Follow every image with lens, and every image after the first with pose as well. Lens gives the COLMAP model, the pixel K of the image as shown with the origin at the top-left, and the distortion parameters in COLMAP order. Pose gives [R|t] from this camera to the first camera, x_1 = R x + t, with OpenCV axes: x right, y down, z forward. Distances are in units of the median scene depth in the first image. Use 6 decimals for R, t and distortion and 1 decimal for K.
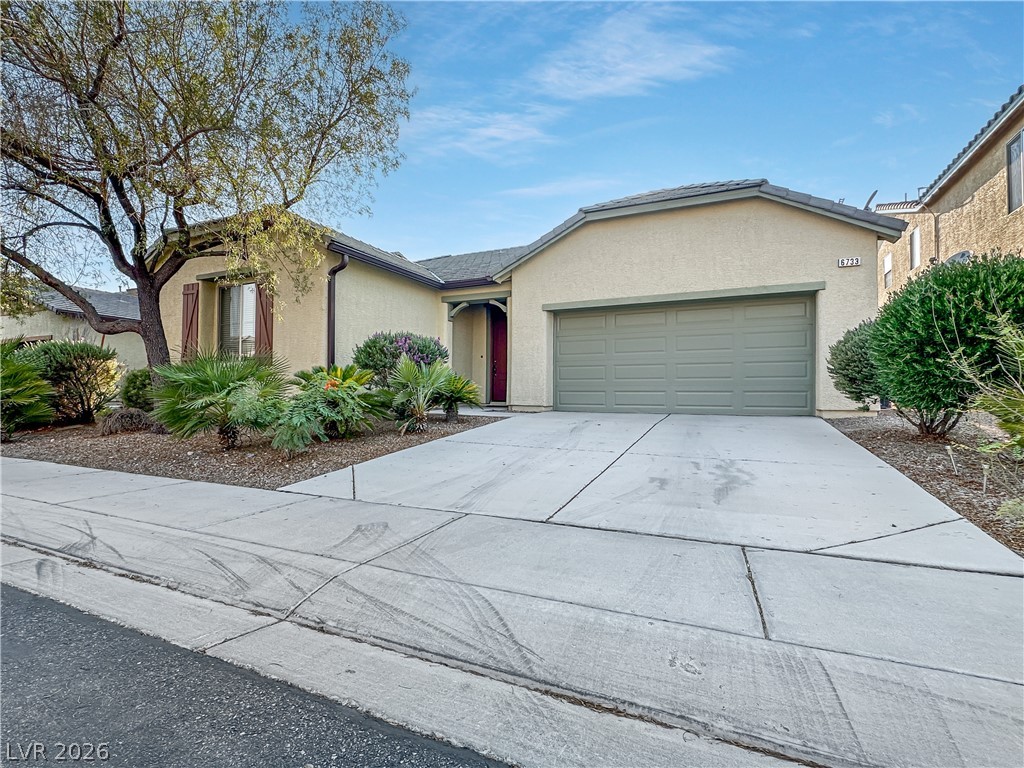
lens RADIAL K [[483.6, 0, 512.1], [0, 483.6, 387.4], [0, 0, 1]] dist [-0.003690, -0.000029]
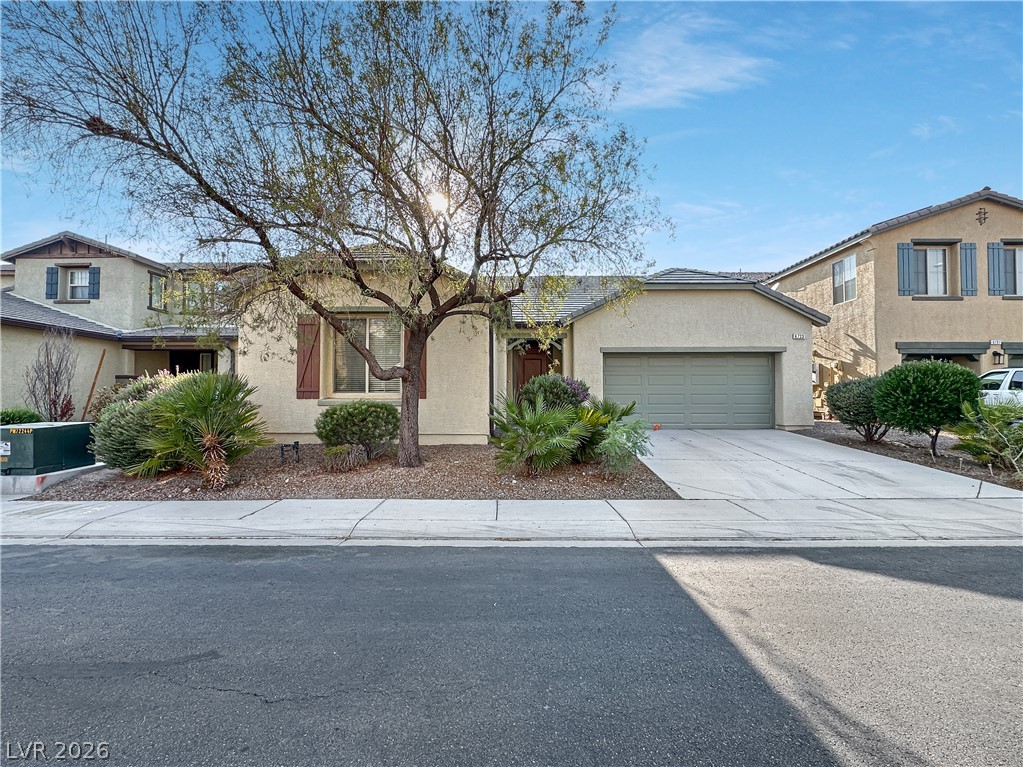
lens RADIAL K [[483.1, 0, 511.6], [0, 483.1, 386.9], [0, 0, 1]] dist [-0.003690, -0.000029]
pose [[0.913635, 0.003175, 0.406522, -0.826880], [-0.001954, 0.999992, -0.003420, -0.072323], [-0.406530, 0.002330, 0.913634, -0.110845]]
